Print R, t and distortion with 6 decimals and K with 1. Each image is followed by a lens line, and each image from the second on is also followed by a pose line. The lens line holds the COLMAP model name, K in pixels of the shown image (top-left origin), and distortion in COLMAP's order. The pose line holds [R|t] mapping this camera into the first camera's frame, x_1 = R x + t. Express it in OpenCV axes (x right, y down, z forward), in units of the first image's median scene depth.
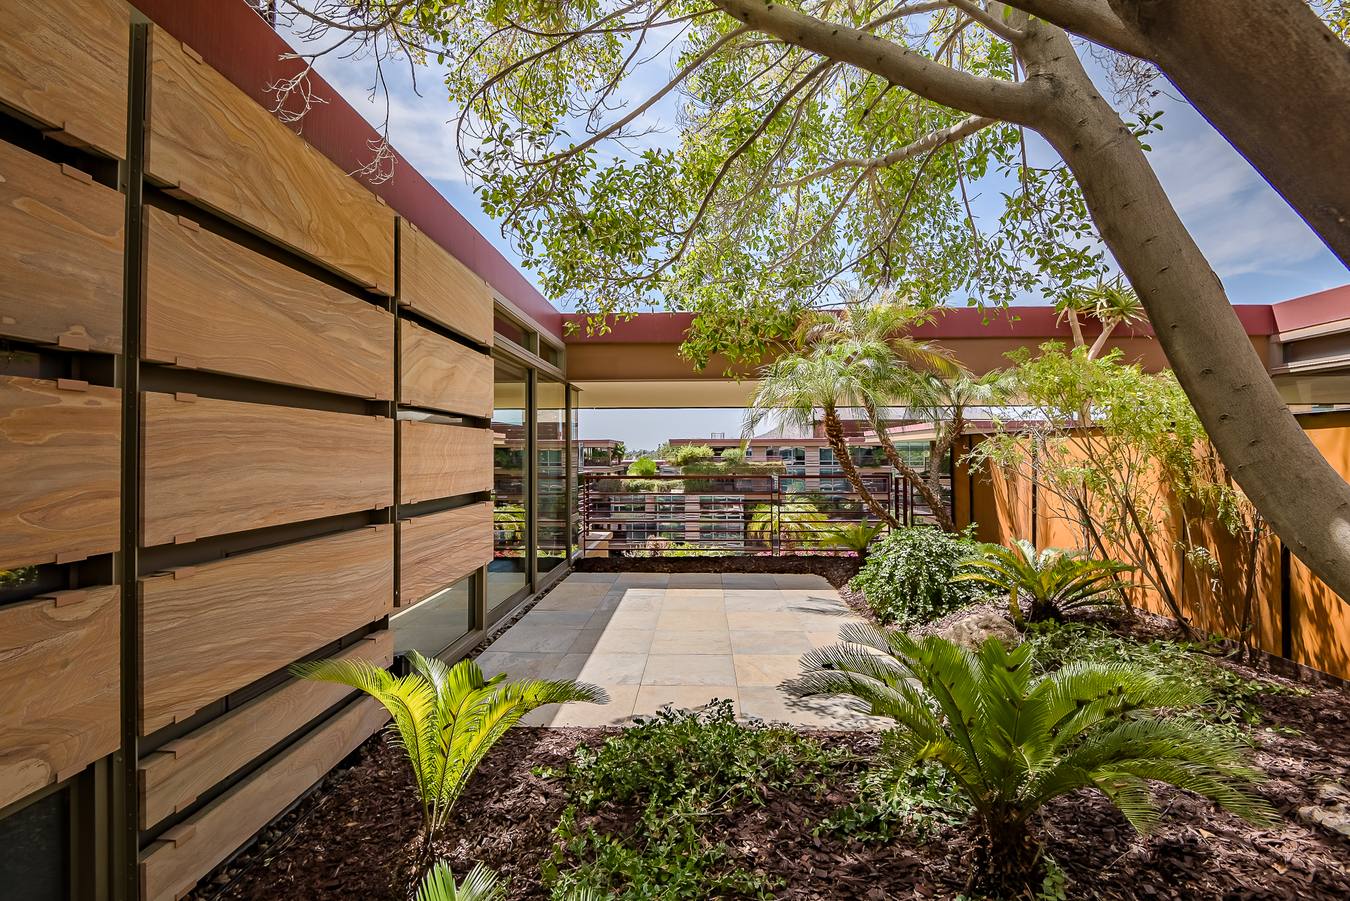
lens RADIAL K [[602.1, 0, 676.8], [0, 602.1, 451.2], [0, 0, 1]] dist [0.002301, 0.000052]
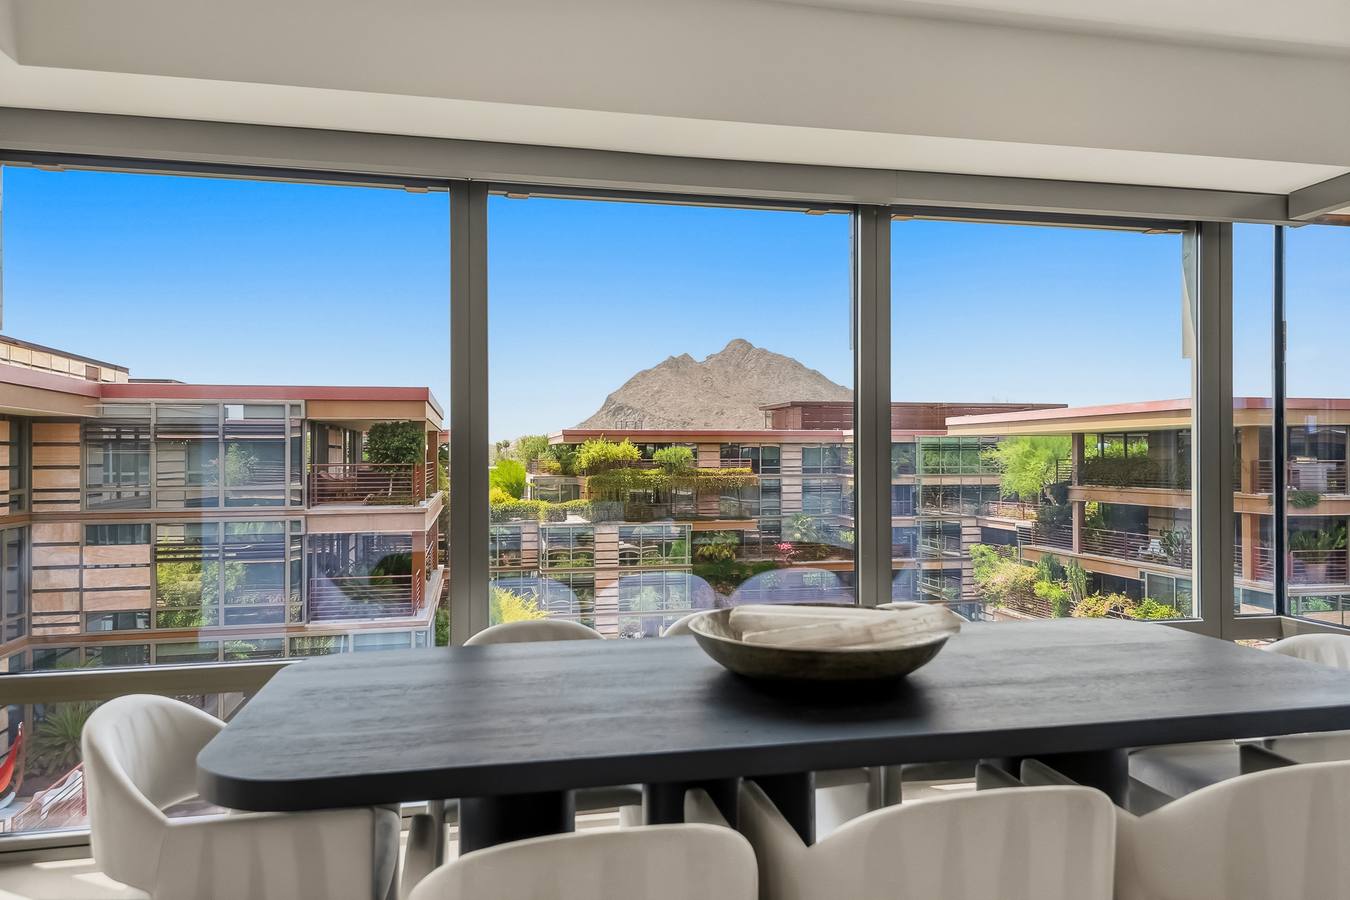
lens RADIAL K [[902.4, 0, 665.3], [0, 902.4, 449.1], [0, 0, 1]] dist [0.015916, -0.002770]
pose [[0.967194, 0.003898, 0.254010, -0.140819], [-0.002430, 0.999978, -0.006094, 0.003984], [-0.254028, 0.005276, 0.967182, 0.133313]]
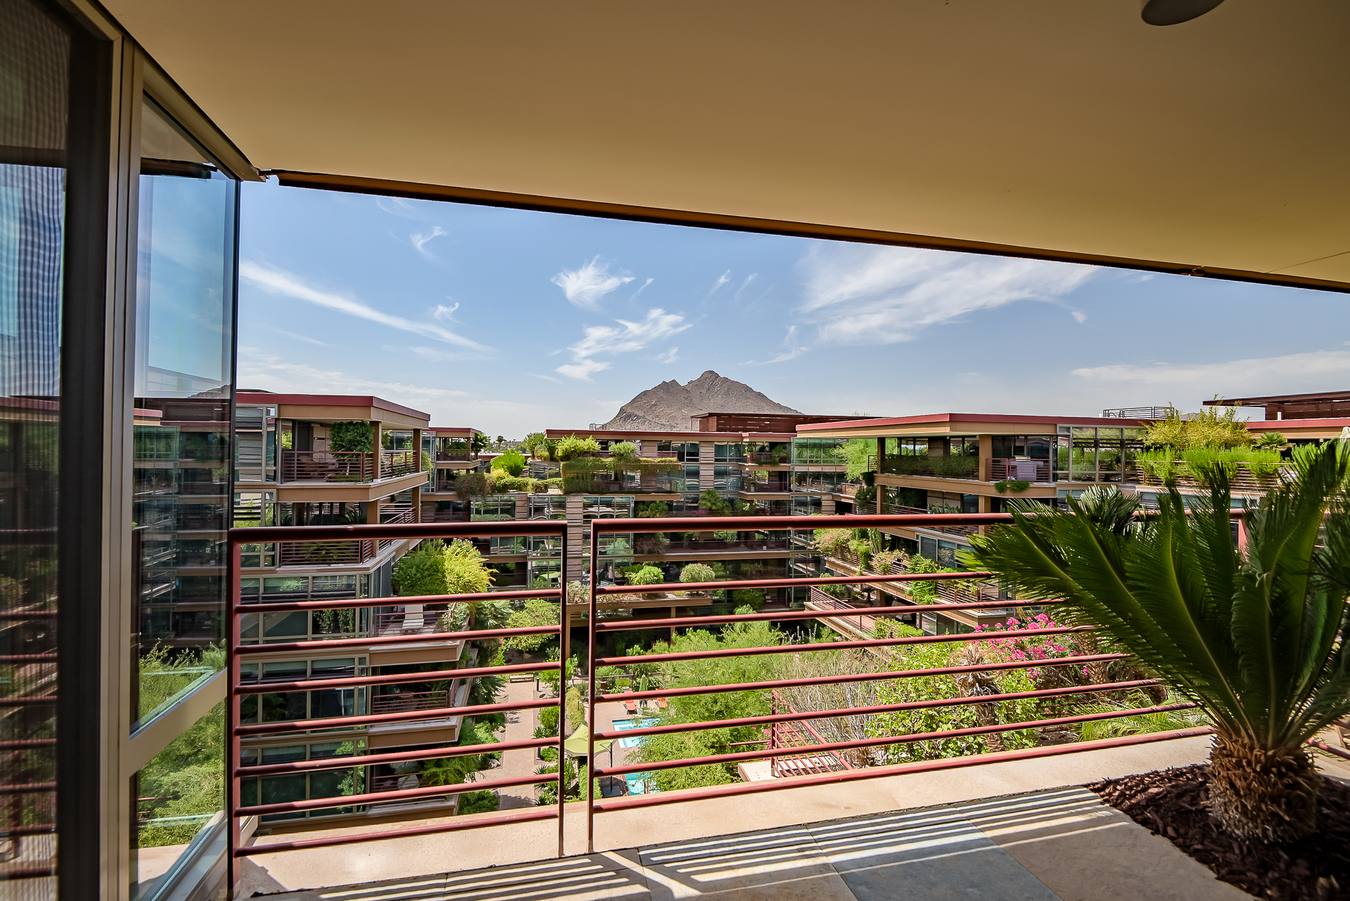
lens RADIAL K [[602.1, 0, 670.2], [0, 602.1, 445.4], [0, 0, 1]] dist [0.002301, 0.000052]
pose [[0.962618, 0.018171, 0.270251, -0.074666], [-0.017810, 0.999834, -0.003787, 0.002516], [-0.270275, -0.001168, 0.962783, 0.144679]]
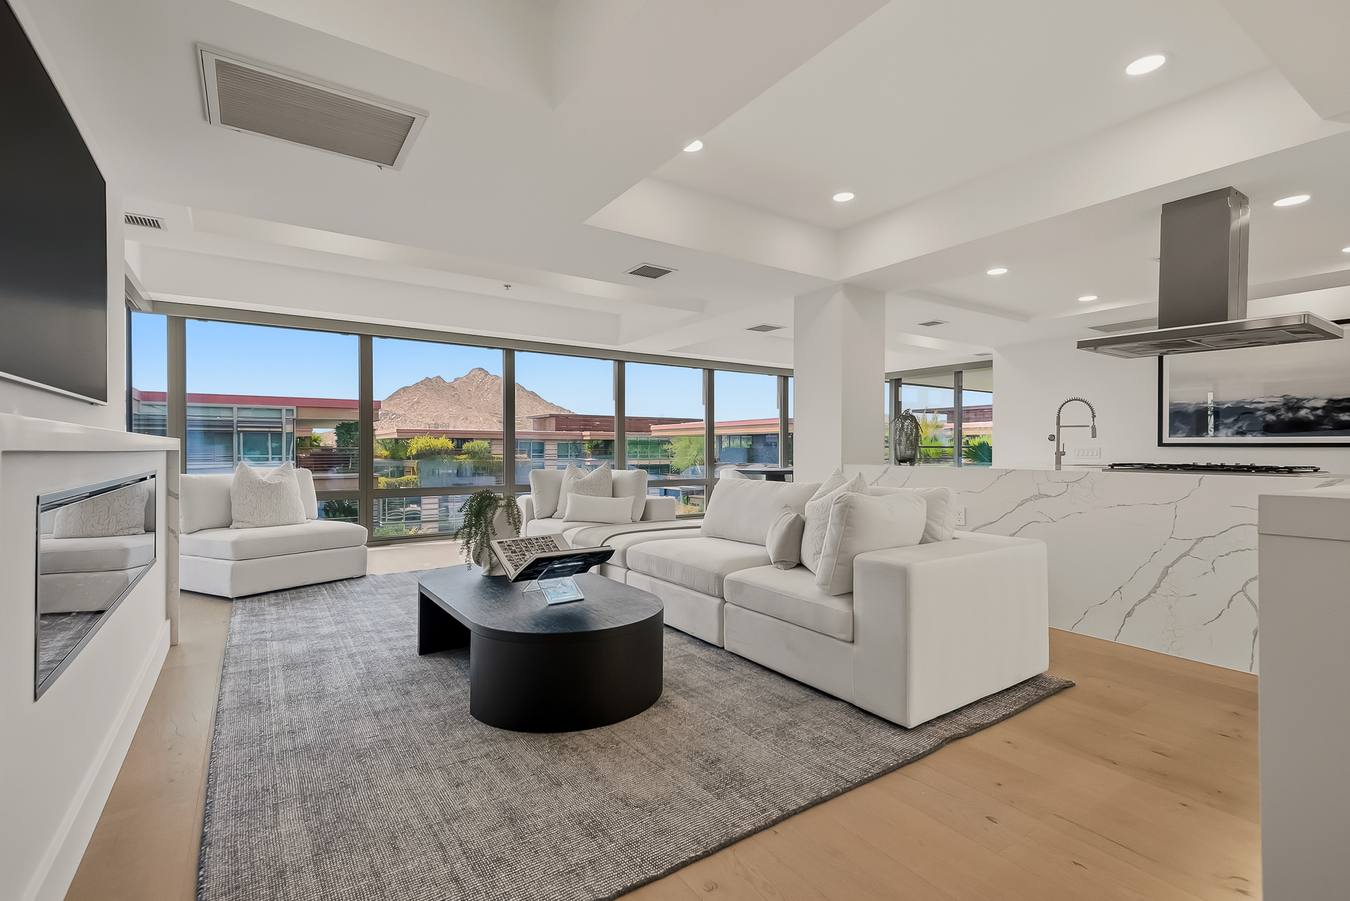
lens RADIAL K [[602.1, 0, 674.2], [0, 602.1, 450.0], [0, 0, 1]] dist [0.002301, 0.000052]
pose [[0.793118, 0.004941, 0.609048, -0.225541], [-0.006708, 0.999977, 0.000622, 0.007502], [-0.609031, -0.004579, 0.793133, 0.083547]]
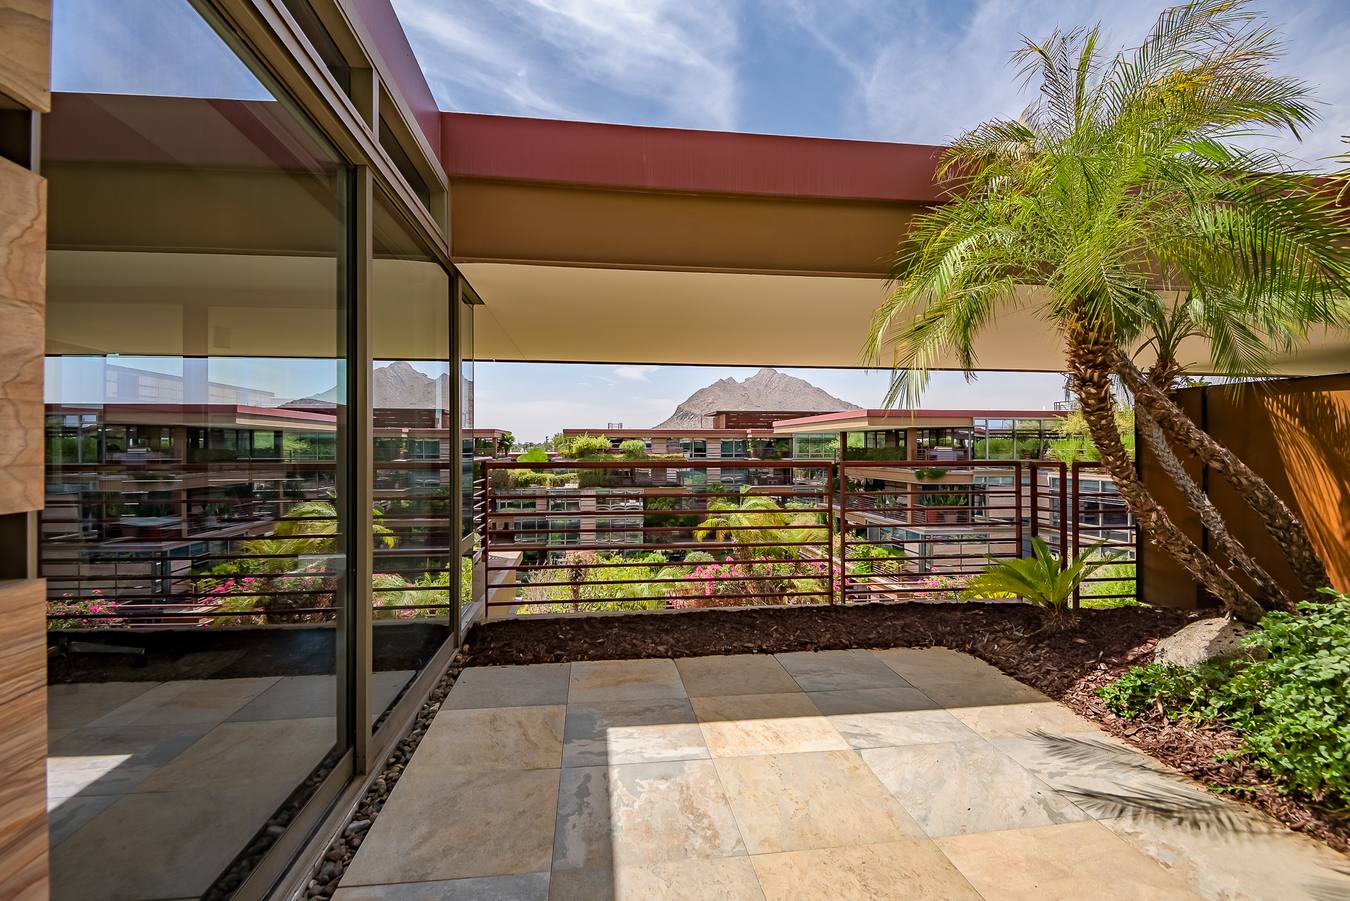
lens RADIAL K [[602.1, 0, 674.9], [0, 602.1, 447.2], [0, 0, 1]] dist [0.002301, 0.000052]
pose [[0.983322, 0.003331, 0.181844, -0.011846], [-0.004133, 0.999983, 0.004036, 0.003304], [-0.181828, -0.004720, 0.983319, 0.061583]]
